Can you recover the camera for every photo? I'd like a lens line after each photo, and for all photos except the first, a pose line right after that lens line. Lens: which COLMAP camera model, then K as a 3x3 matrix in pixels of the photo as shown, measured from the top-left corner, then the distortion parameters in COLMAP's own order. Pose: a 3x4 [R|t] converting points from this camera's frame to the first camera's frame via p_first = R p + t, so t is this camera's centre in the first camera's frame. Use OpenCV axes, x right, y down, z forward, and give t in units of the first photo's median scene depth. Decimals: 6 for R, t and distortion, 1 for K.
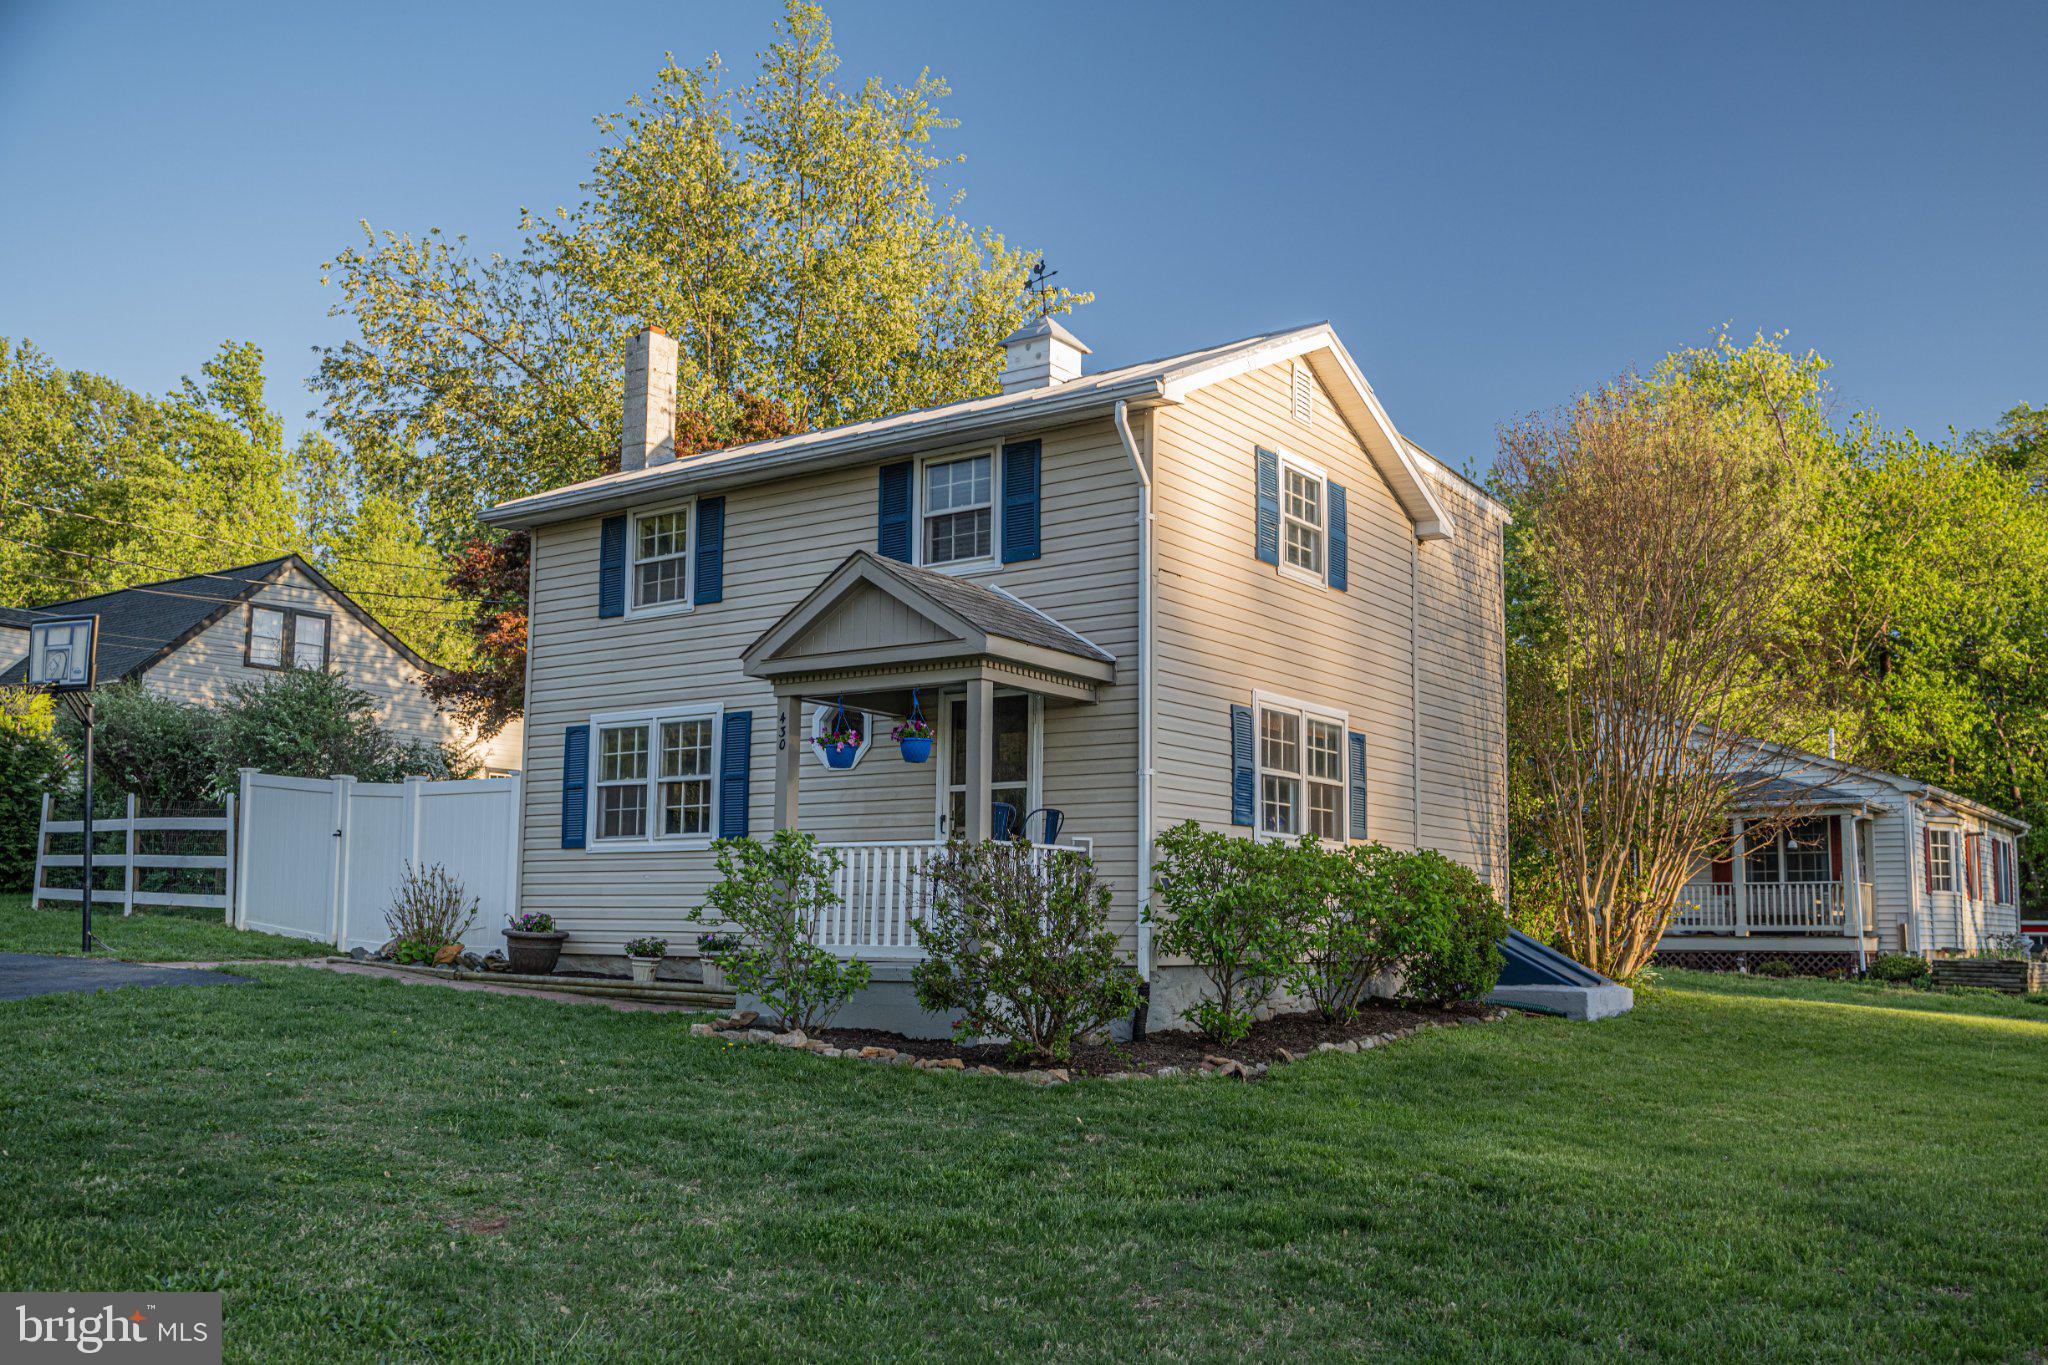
lens RADIAL K [[1773.2, 0, 1092.4], [0, 1773.2, 708.8], [0, 0, 1]] dist [-0.010059, 0.000792]
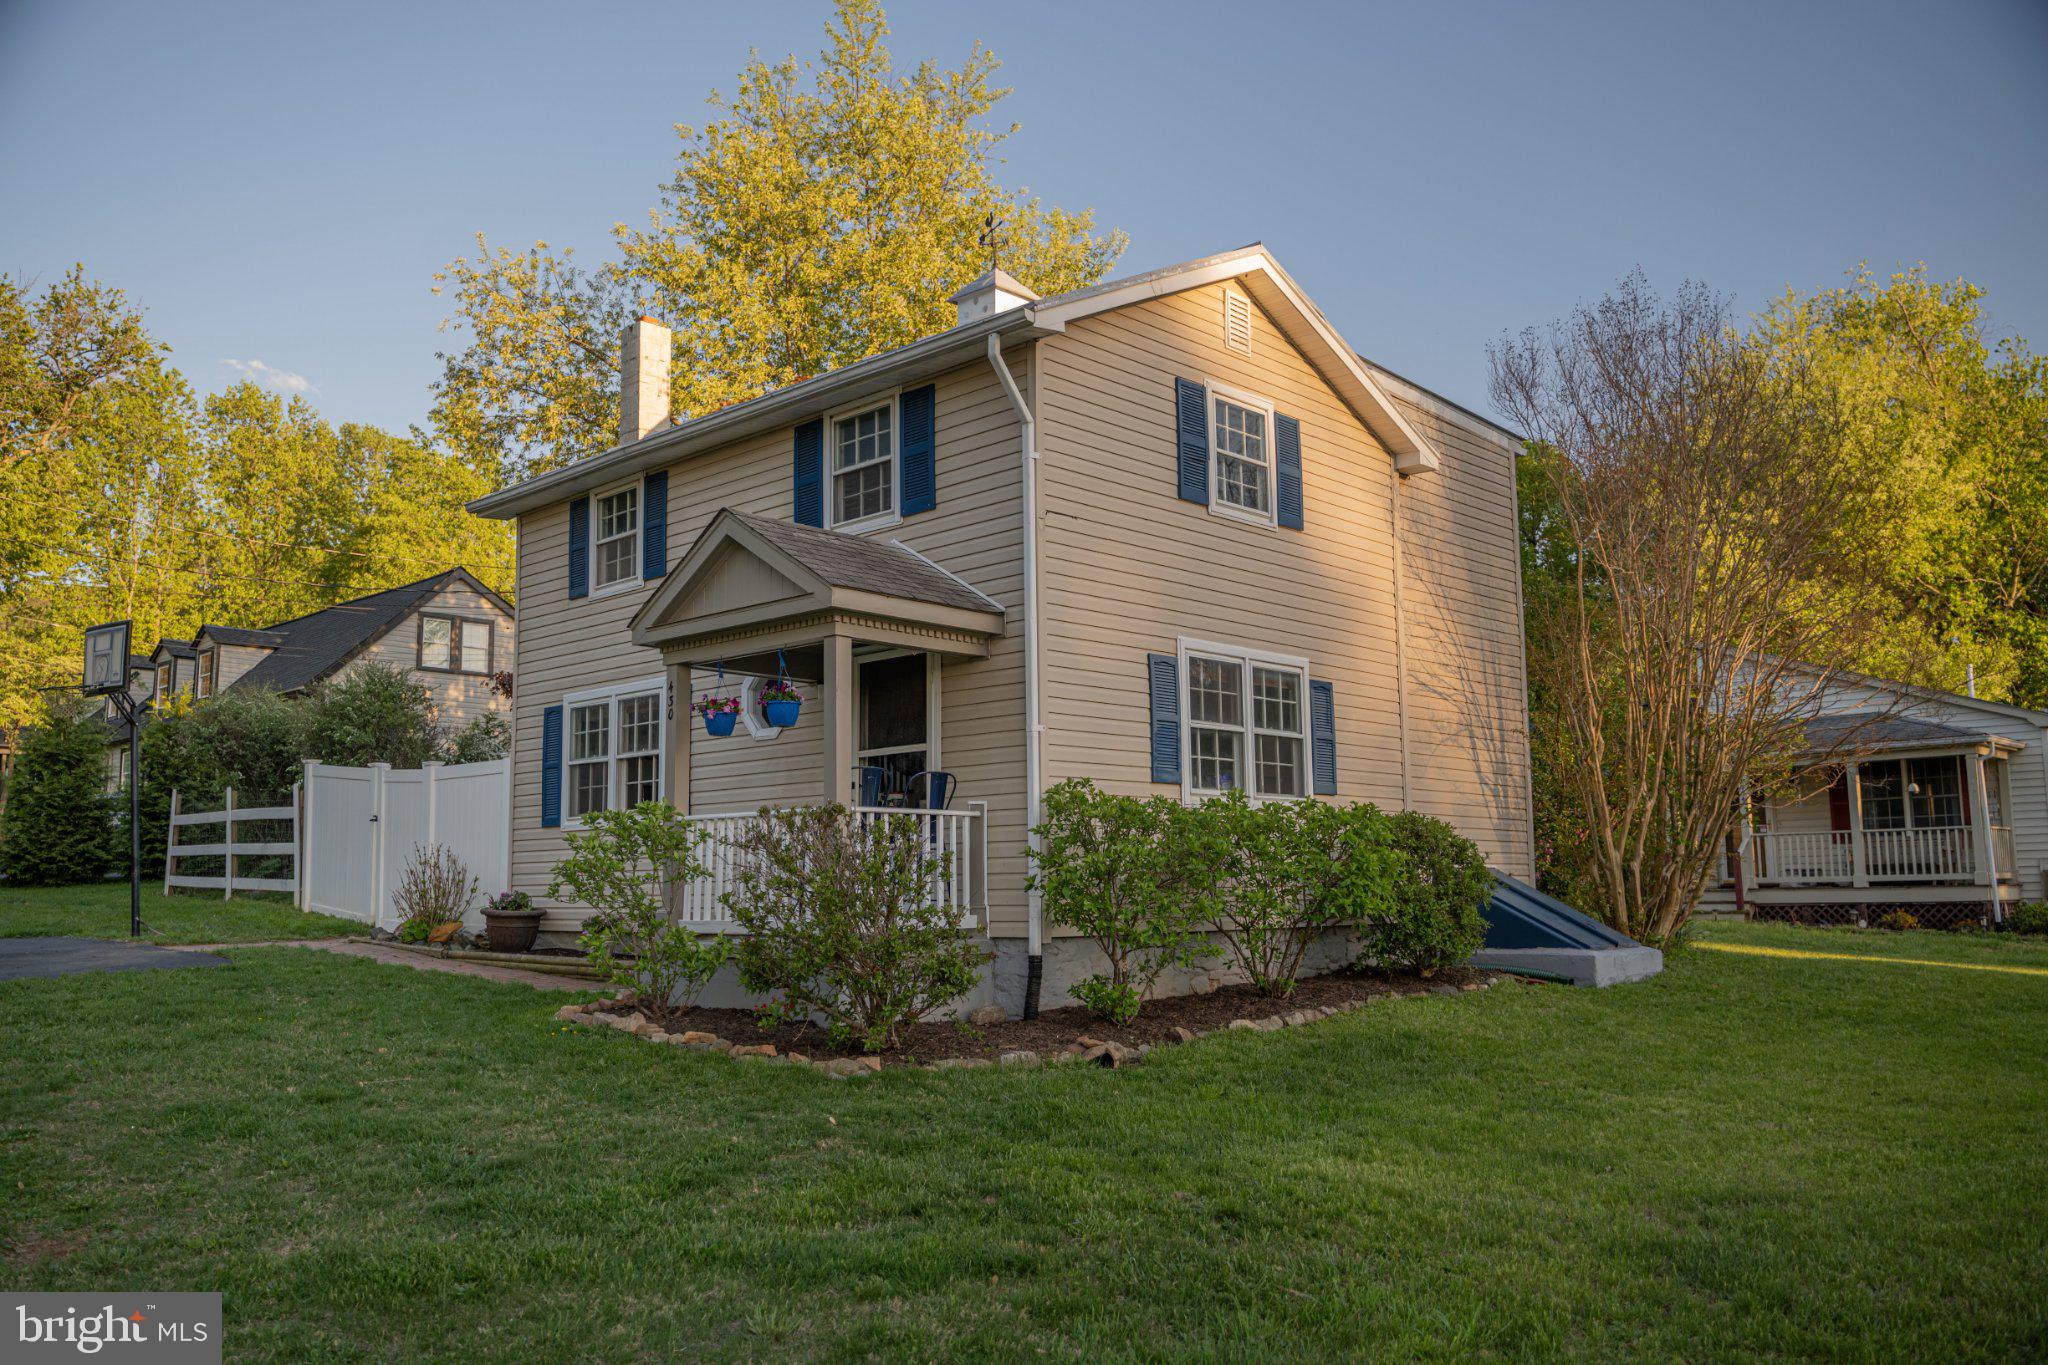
lens RADIAL K [[1628.1, 0, 1018.0], [0, 1628.1, 675.5], [0, 0, 1]] dist [0.009111, -0.030813]
pose [[0.985073, -0.041826, -0.166976, 0.132592], [0.040456, 0.999114, -0.011596, 0.013931], [0.167313, 0.004668, 0.985893, 0.125049]]
